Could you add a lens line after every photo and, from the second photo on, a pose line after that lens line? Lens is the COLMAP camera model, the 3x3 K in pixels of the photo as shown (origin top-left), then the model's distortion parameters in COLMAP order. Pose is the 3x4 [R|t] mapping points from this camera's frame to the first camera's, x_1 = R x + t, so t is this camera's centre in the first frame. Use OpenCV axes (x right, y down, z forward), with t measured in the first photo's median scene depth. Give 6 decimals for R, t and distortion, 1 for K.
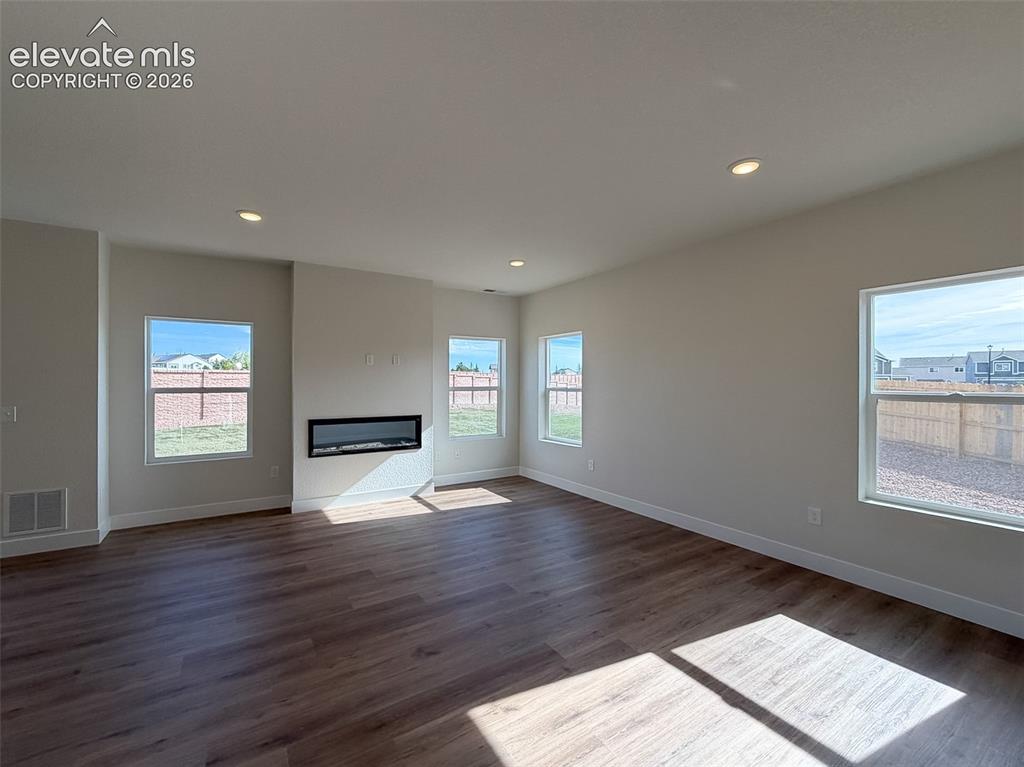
lens RADIAL K [[422.2, 0, 517.8], [0, 422.2, 380.0], [0, 0, 1]] dist [-0.001282, -0.000200]
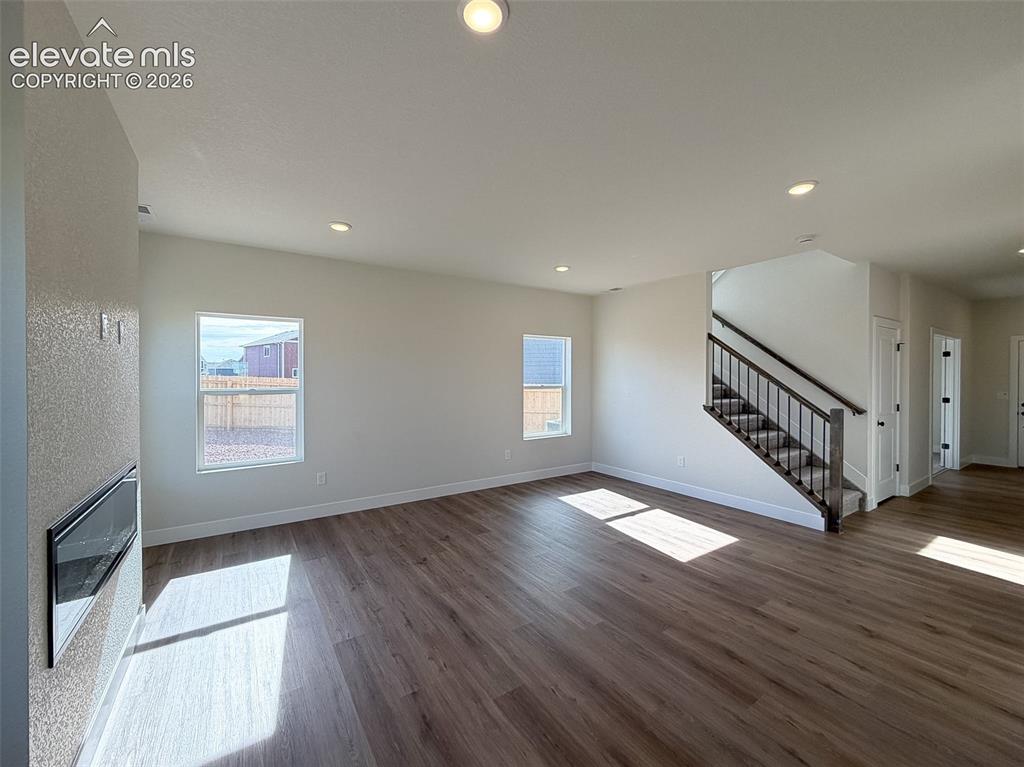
lens RADIAL K [[422.2, 0, 517.8], [0, 422.2, 380.0], [0, 0, 1]] dist [-0.001282, -0.000200]
pose [[-0.020387, -0.006830, 0.999769, -1.208341], [-0.004297, 0.999968, 0.006744, -0.009185], [-0.999783, -0.004159, -0.020415, 1.100603]]
